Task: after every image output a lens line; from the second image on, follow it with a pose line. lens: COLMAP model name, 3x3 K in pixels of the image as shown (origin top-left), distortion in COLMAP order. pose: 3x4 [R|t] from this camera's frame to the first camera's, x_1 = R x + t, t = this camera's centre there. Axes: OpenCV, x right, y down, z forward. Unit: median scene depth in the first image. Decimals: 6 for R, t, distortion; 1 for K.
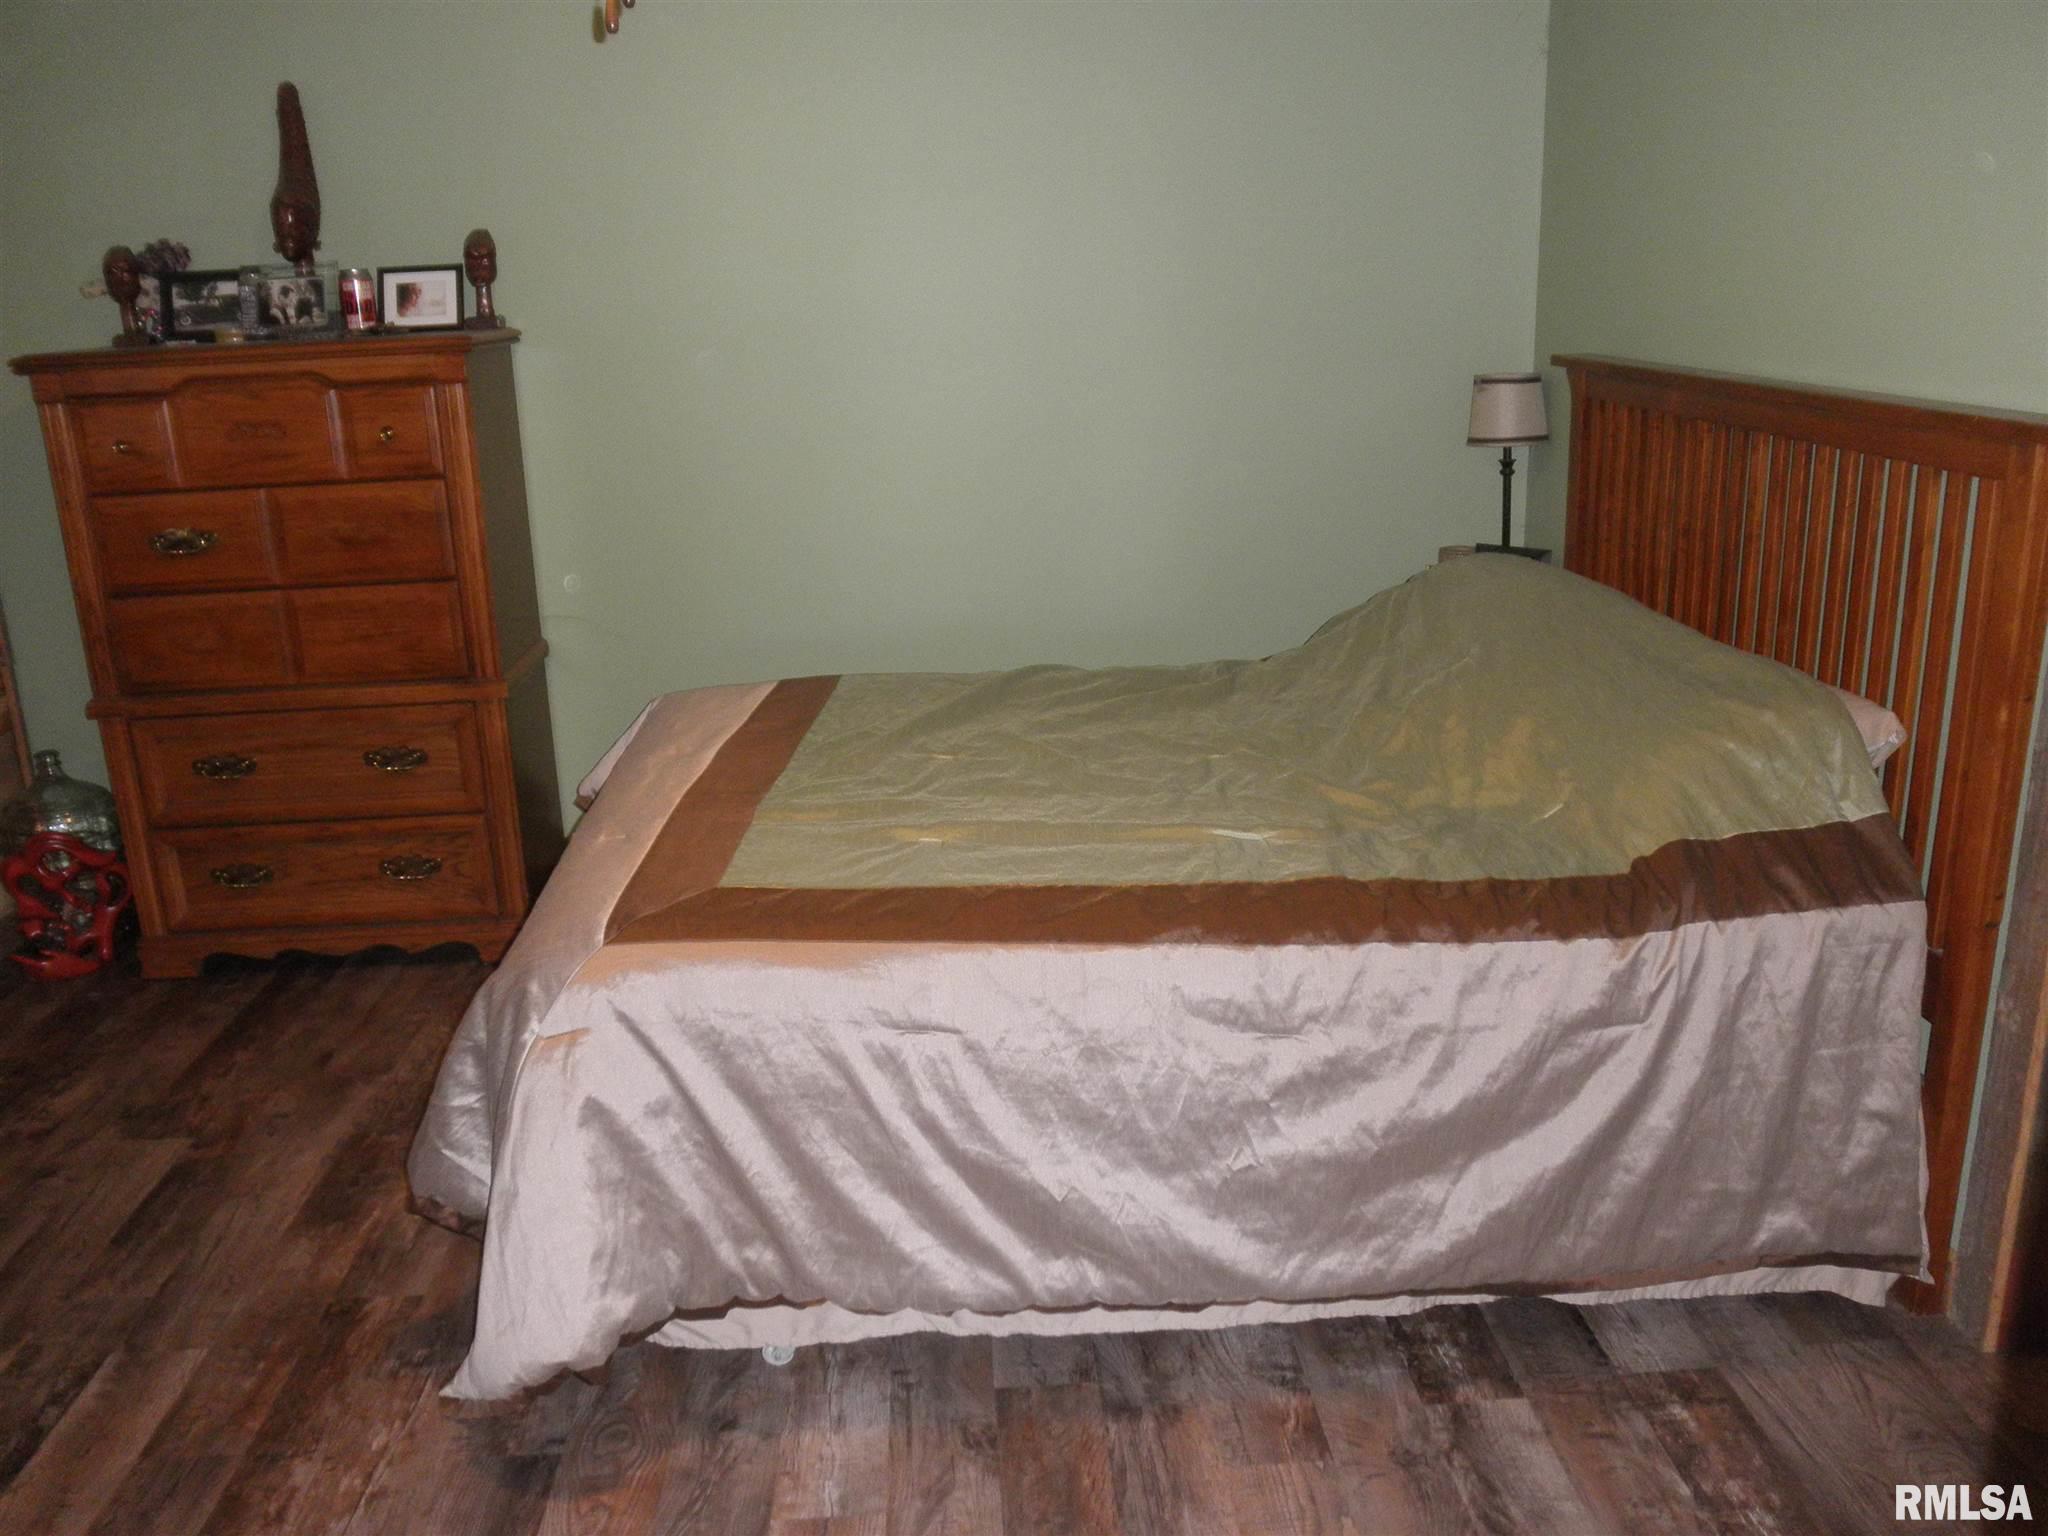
lens RADIAL K [[1685.3, 0, 1025.3], [0, 1685.3, 763.8], [0, 0, 1]] dist [-0.127396, 0.115001]
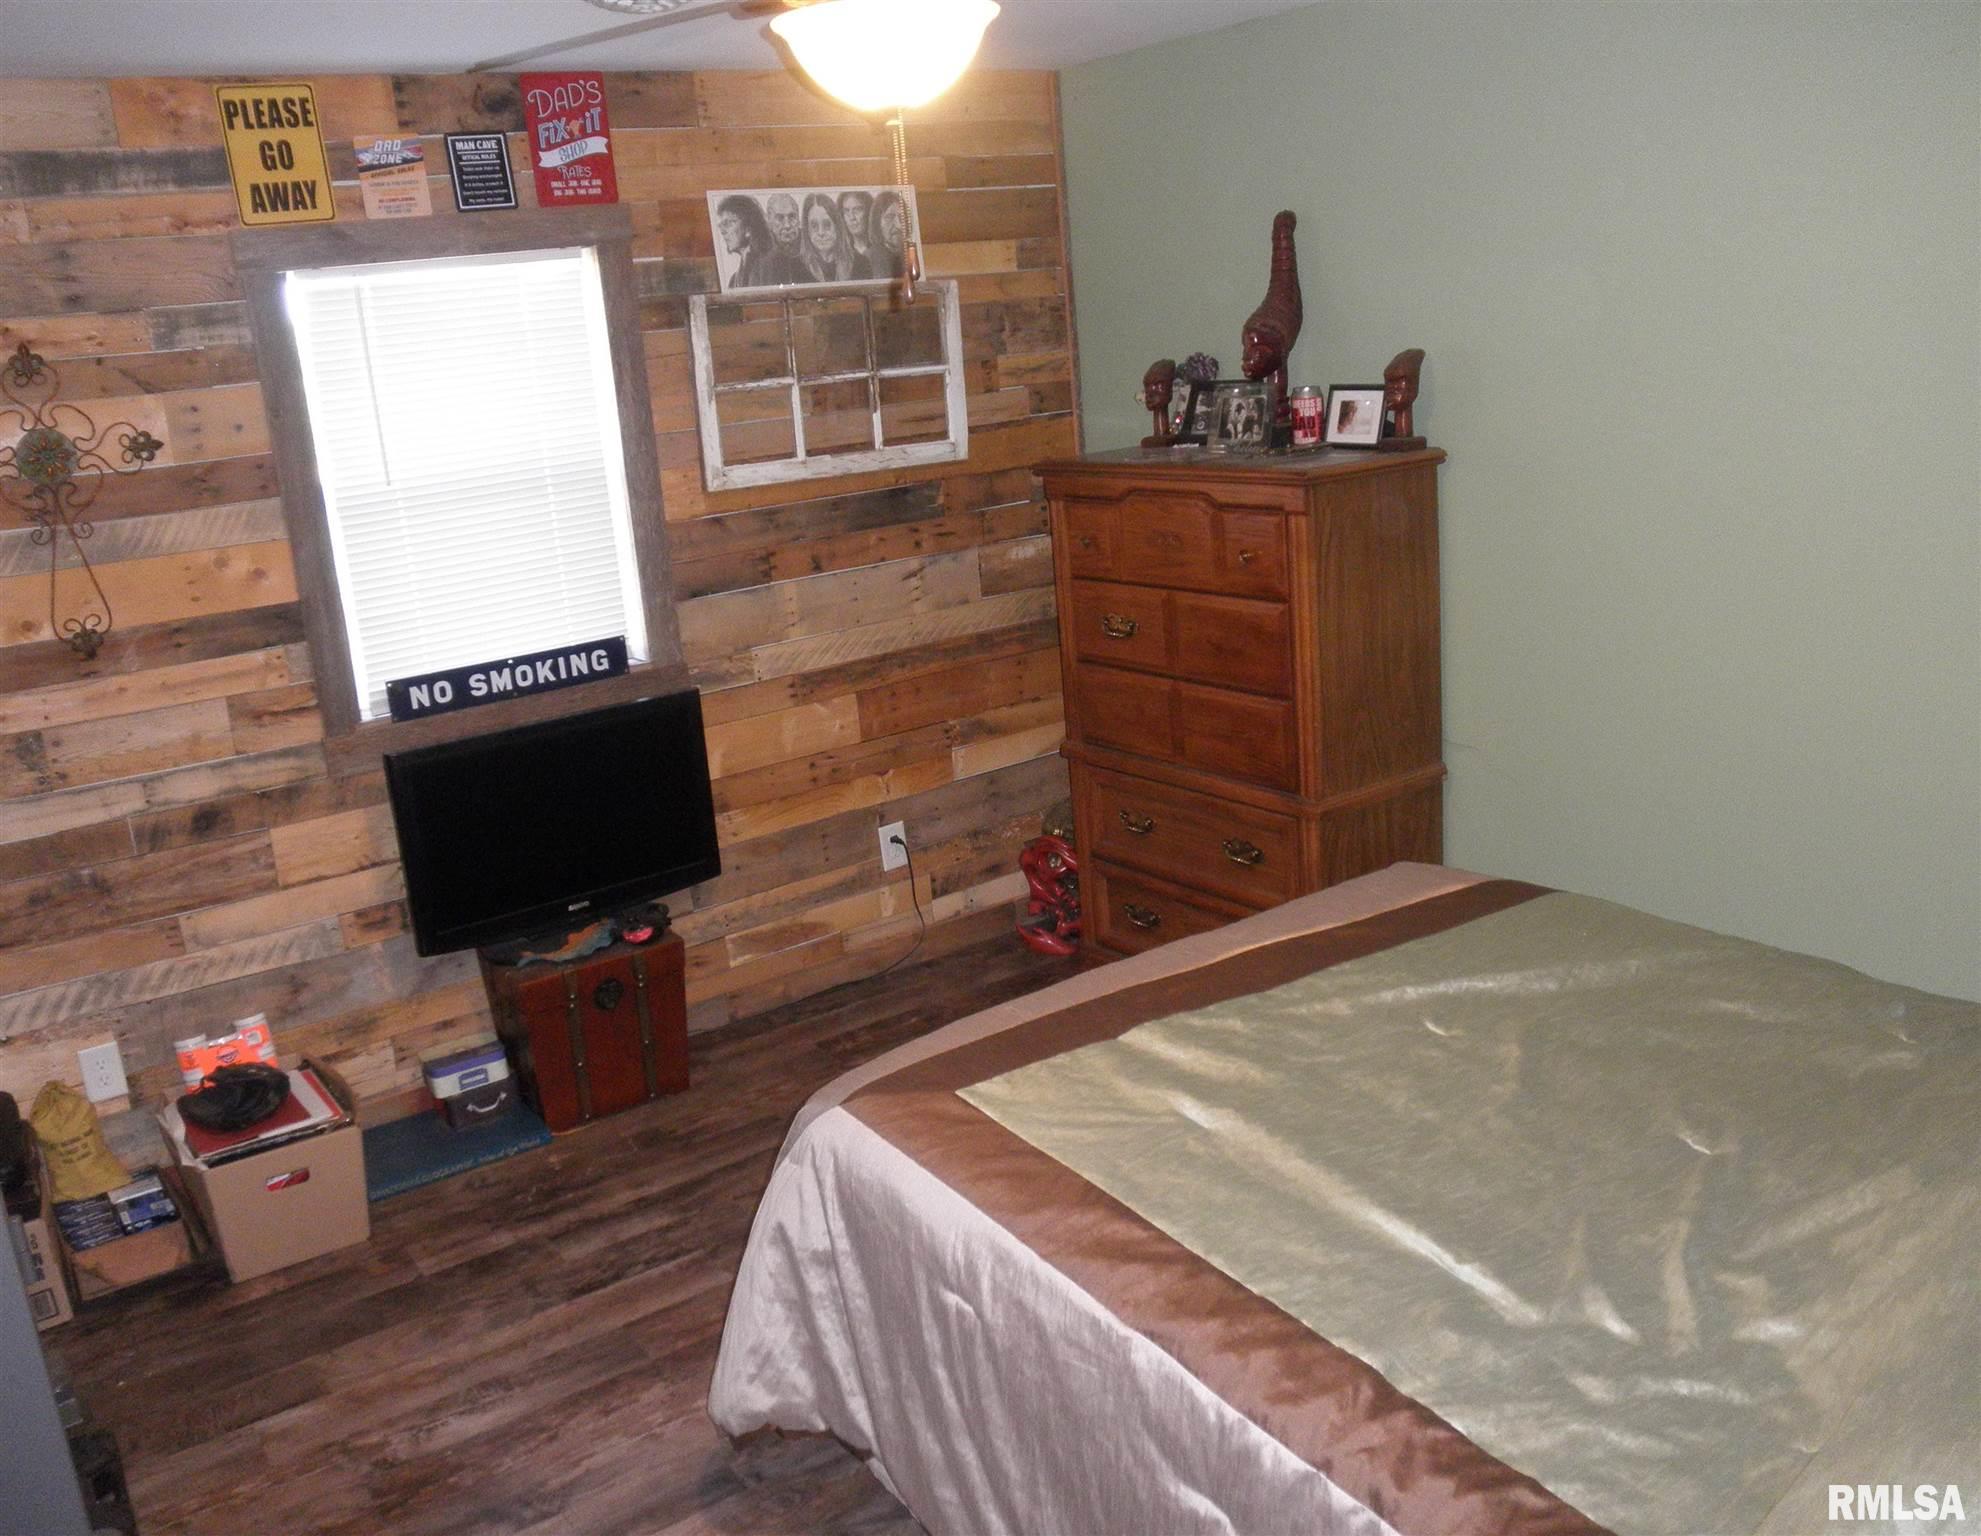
lens RADIAL K [[1675.0, 0, 988.3], [0, 1675.0, 771.7], [0, 0, 1]] dist [-0.075098, -0.002773]
pose [[0.530540, 0.208971, -0.821498, 0.410723], [-0.176406, 0.975136, 0.134127, -0.168265], [0.829101, 0.073757, 0.554212, 0.261059]]
